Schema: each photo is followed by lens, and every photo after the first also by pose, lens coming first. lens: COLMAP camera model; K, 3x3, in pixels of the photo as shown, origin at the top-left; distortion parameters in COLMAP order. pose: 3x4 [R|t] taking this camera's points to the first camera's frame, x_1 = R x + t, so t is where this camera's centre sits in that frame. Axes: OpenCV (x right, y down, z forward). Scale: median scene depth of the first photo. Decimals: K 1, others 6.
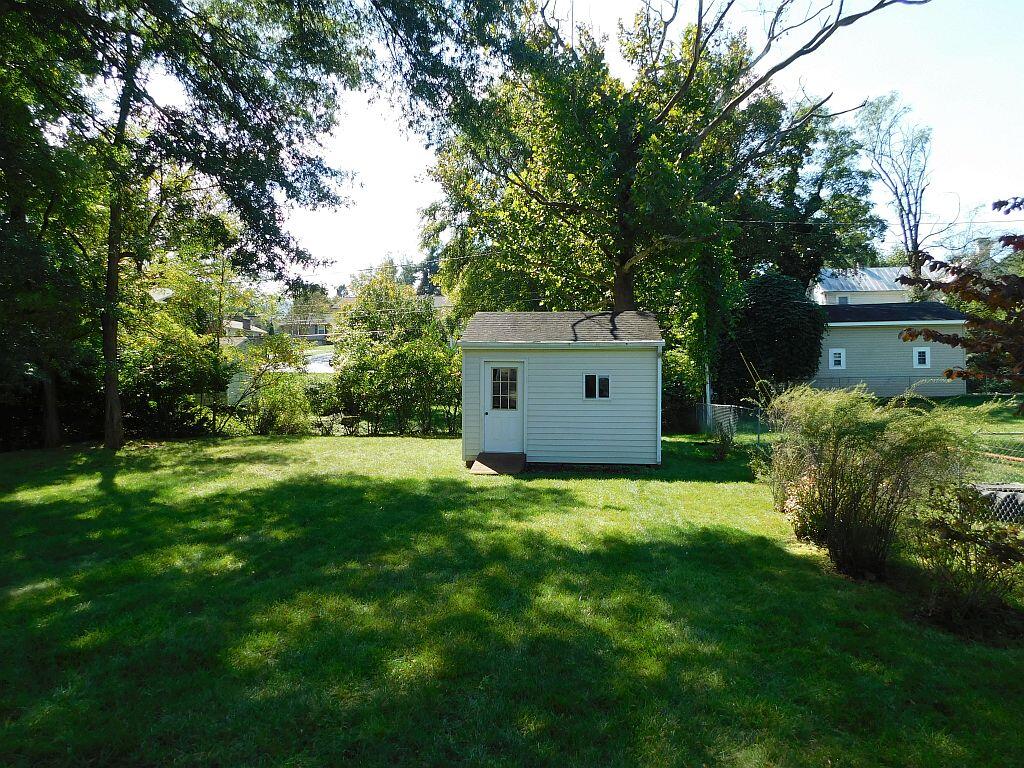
lens RADIAL K [[678.4, 0, 512.0], [0, 678.4, 384.0], [0, 0, 1]] dist [-0.003060, 0.002264]
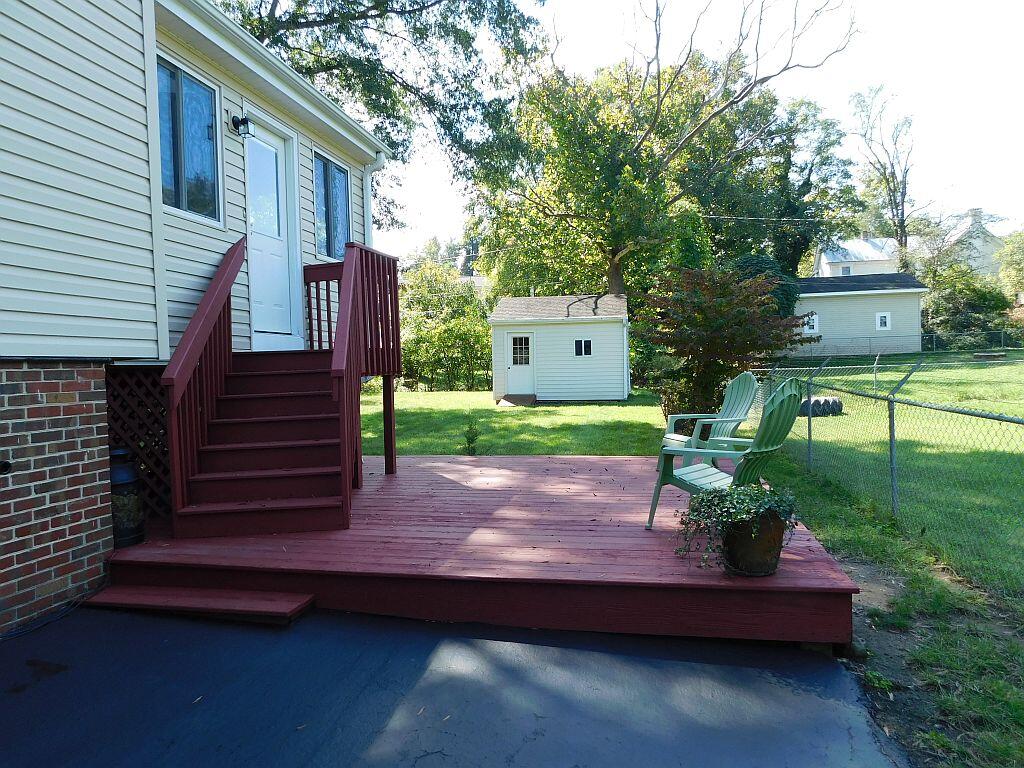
lens RADIAL K [[678.4, 0, 512.0], [0, 678.4, 384.0], [0, 0, 1]] dist [-0.003060, 0.002264]
pose [[0.997482, -0.020051, -0.068032, 0.045718], [0.022735, 0.998984, 0.038902, 0.014263], [0.067183, -0.040350, 0.996924, -0.314772]]
